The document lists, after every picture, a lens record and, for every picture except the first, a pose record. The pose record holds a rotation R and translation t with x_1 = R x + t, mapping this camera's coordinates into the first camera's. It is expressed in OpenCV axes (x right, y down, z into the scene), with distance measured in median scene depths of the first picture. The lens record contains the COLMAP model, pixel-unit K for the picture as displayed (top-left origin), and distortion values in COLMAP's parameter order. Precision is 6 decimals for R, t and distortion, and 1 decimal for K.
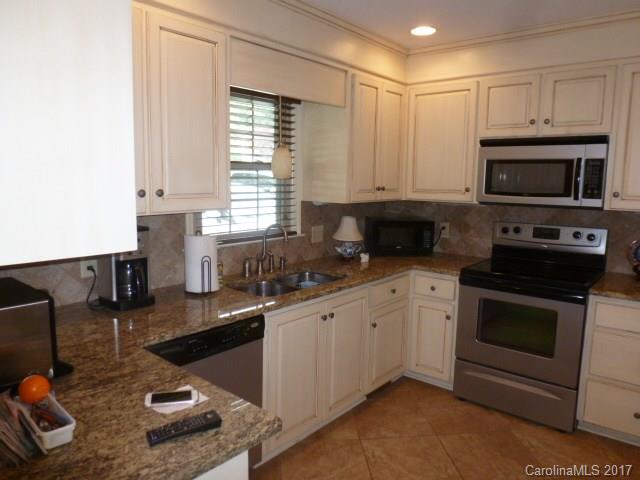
lens RADIAL K [[458.1, 0, 323.2], [0, 458.1, 243.2], [0, 0, 1]] dist [-0.066964, 0.026617]
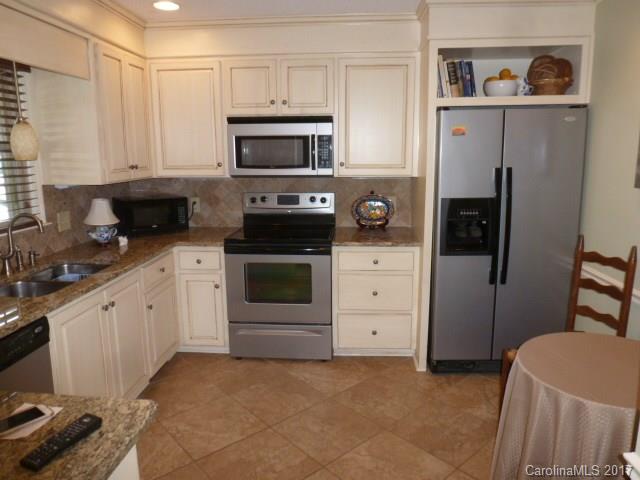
lens RADIAL K [[458.1, 0, 323.2], [0, 458.1, 243.2], [0, 0, 1]] dist [-0.066964, 0.026617]
pose [[0.809937, -0.128332, 0.572305, -0.126687], [0.097069, 0.991642, 0.084988, -0.003188], [-0.578428, -0.013282, 0.815625, -0.009082]]
